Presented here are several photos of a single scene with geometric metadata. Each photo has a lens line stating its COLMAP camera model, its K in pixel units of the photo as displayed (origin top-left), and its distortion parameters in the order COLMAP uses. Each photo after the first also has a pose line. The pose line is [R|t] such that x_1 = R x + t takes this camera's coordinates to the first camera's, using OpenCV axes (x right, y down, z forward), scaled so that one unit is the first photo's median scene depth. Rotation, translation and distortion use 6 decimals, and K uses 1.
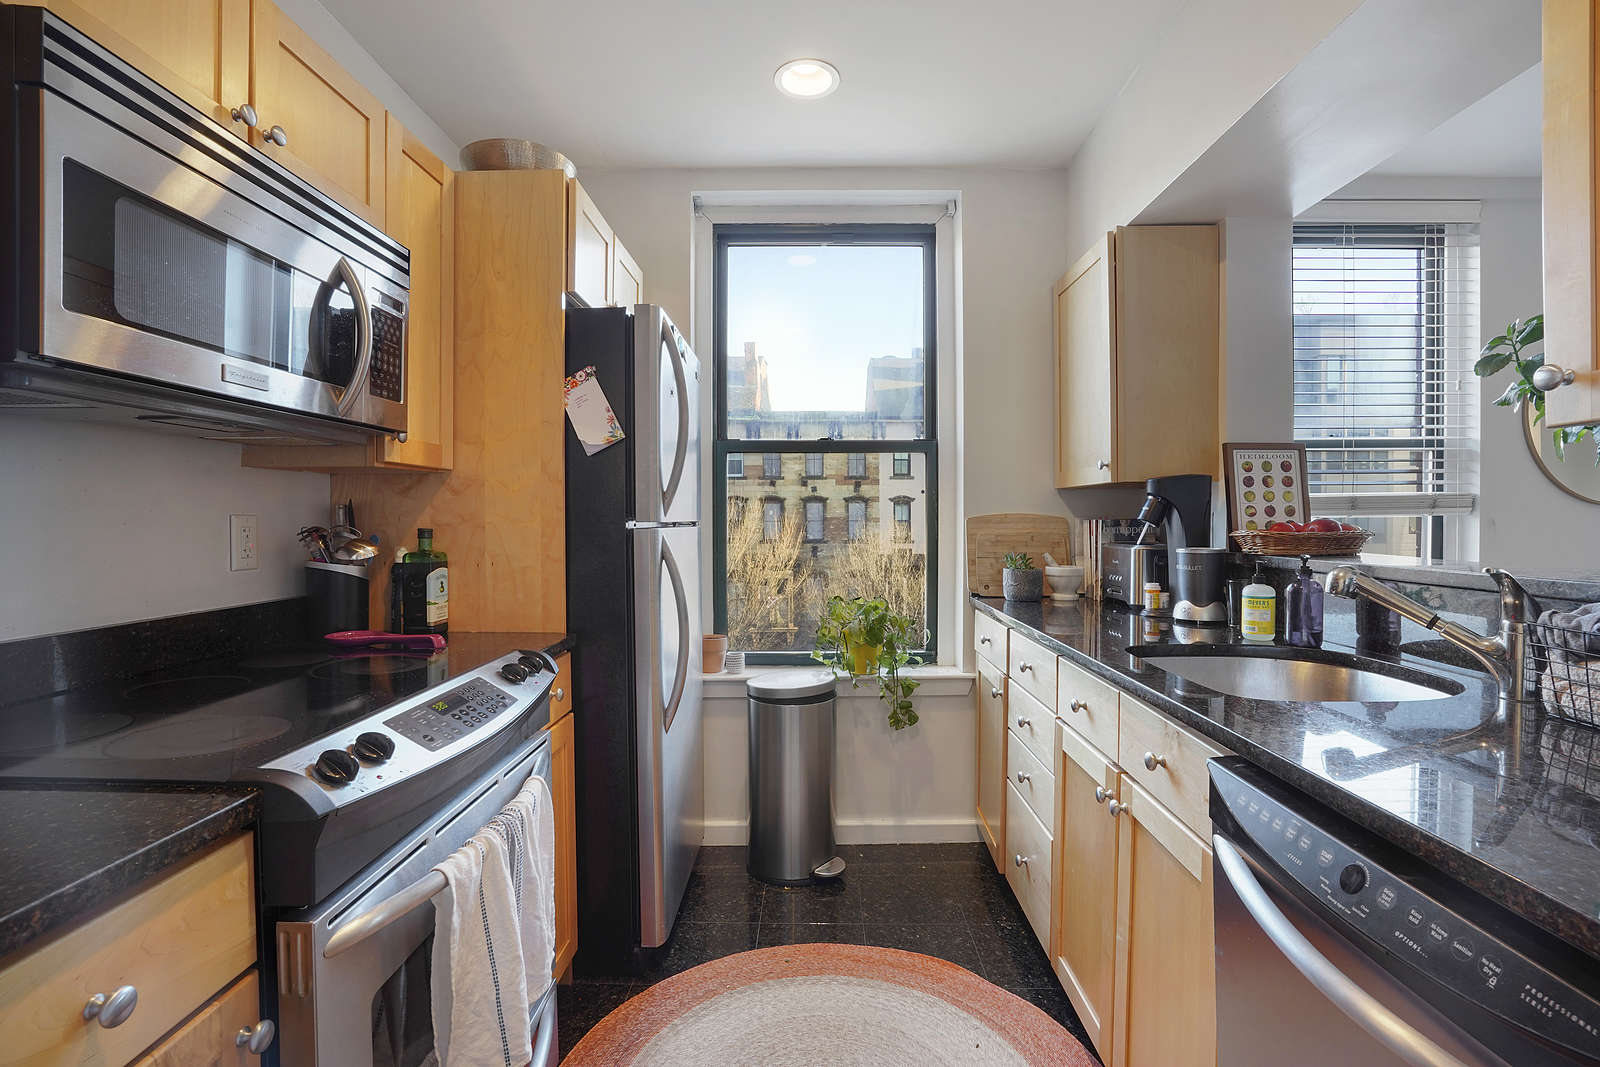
lens RADIAL K [[737.7, 0, 823.1], [0, 737.7, 519.3], [0, 0, 1]] dist [-0.043376, 0.013862]
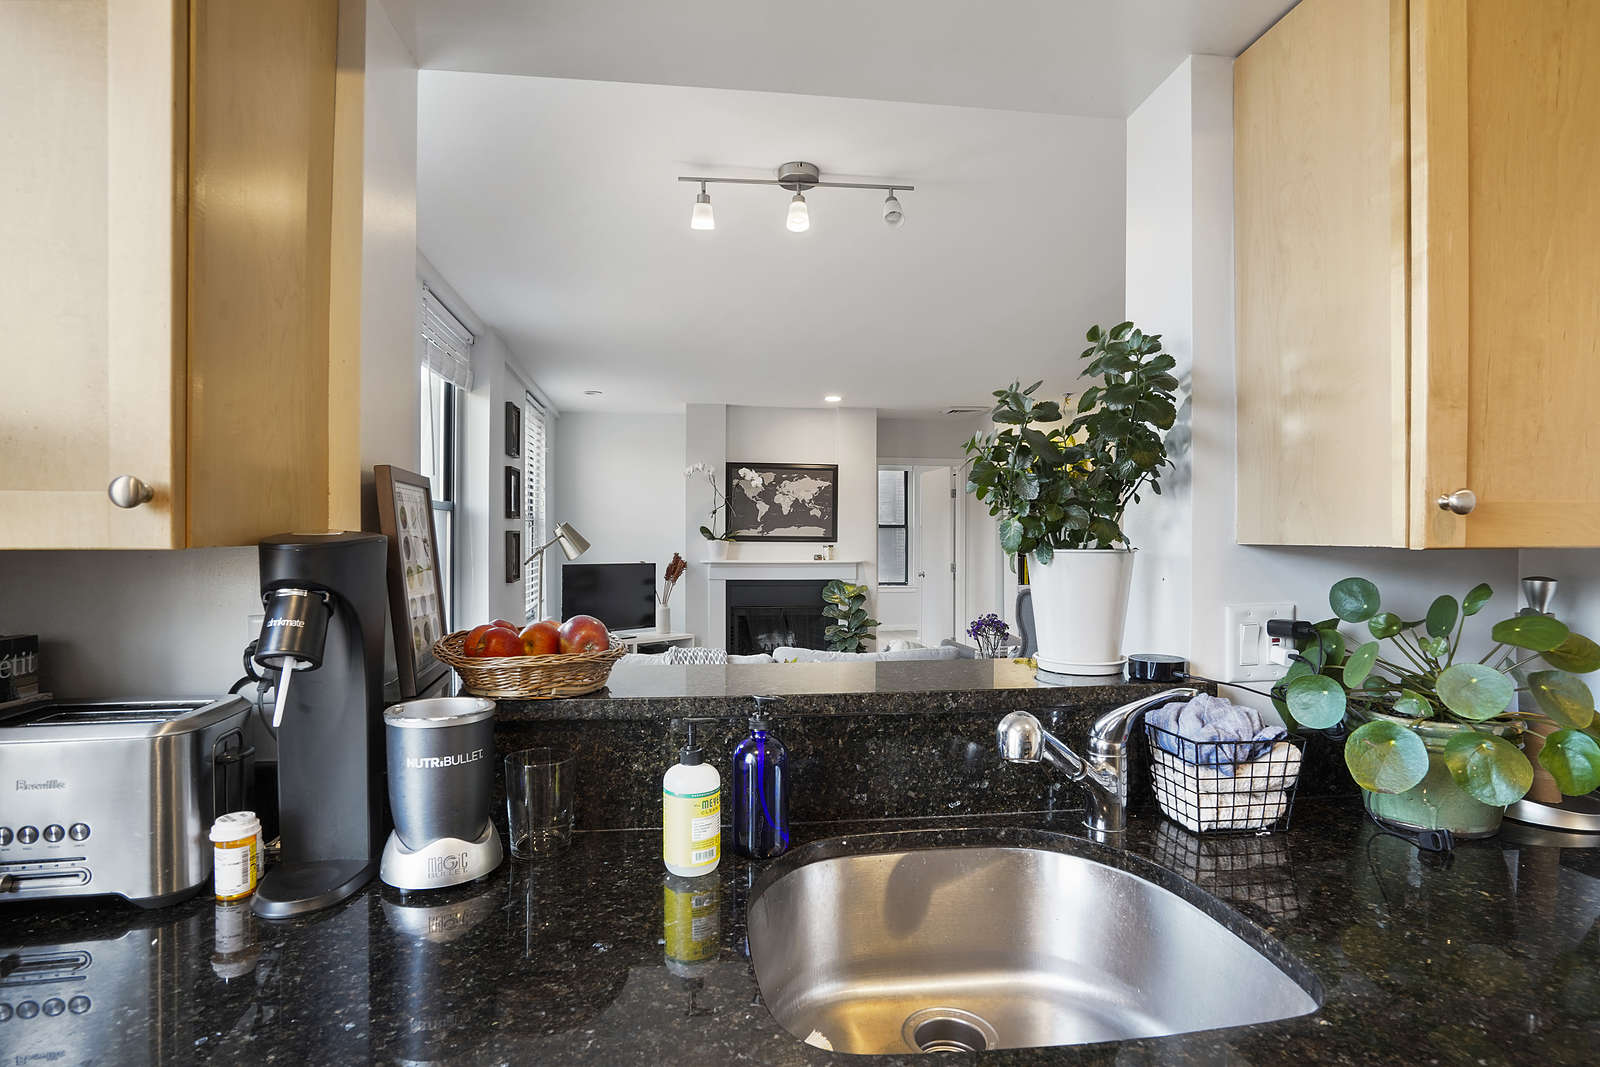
lens RADIAL K [[802.0, 0, 796.7], [0, 802.0, 535.8], [0, 0, 1]] dist [-0.027921, -0.000676]
pose [[-0.128701, 0.005496, 0.991668, 0.016094], [0.006146, 0.999970, -0.004744, -0.058061], [-0.991664, 0.005485, -0.128731, 0.839038]]
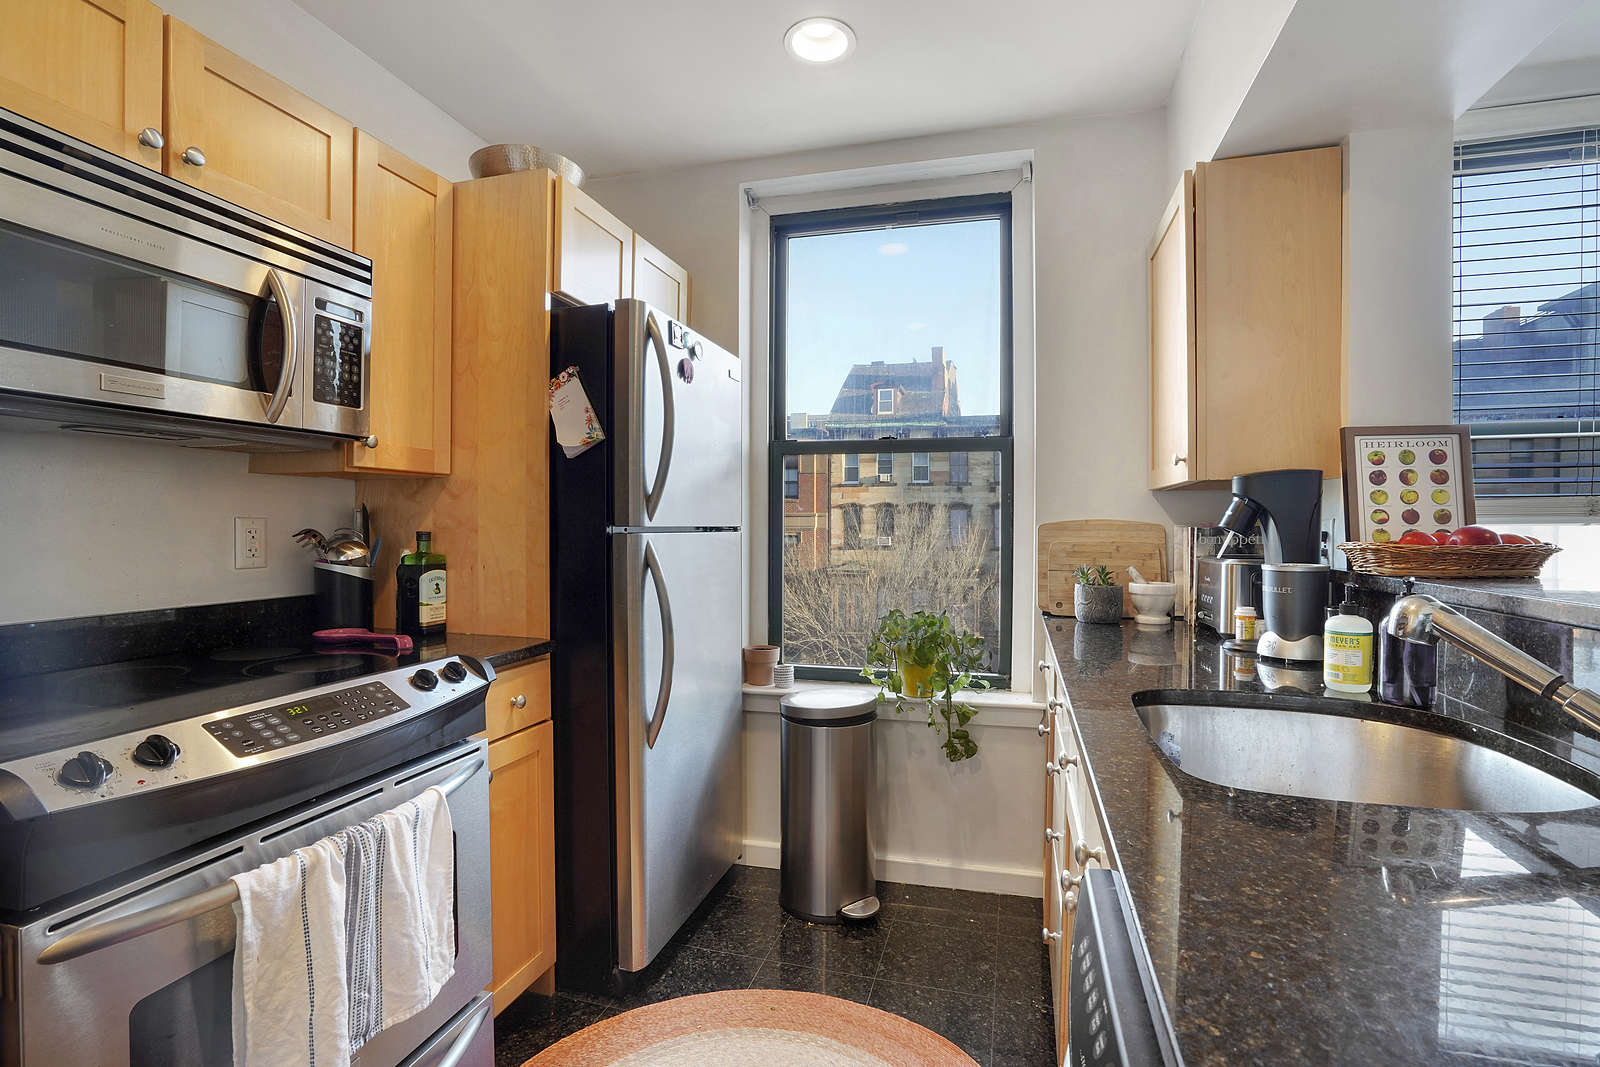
lens RADIAL K [[737.7, 0, 823.3], [0, 737.7, 526.4], [0, 0, 1]] dist [-0.043376, 0.013862]
pose [[0.965956, 0.005392, -0.258651, 0.231954], [-0.005168, 0.999985, 0.001545, 0.000591], [0.258656, -0.000156, 0.965970, 0.130175]]
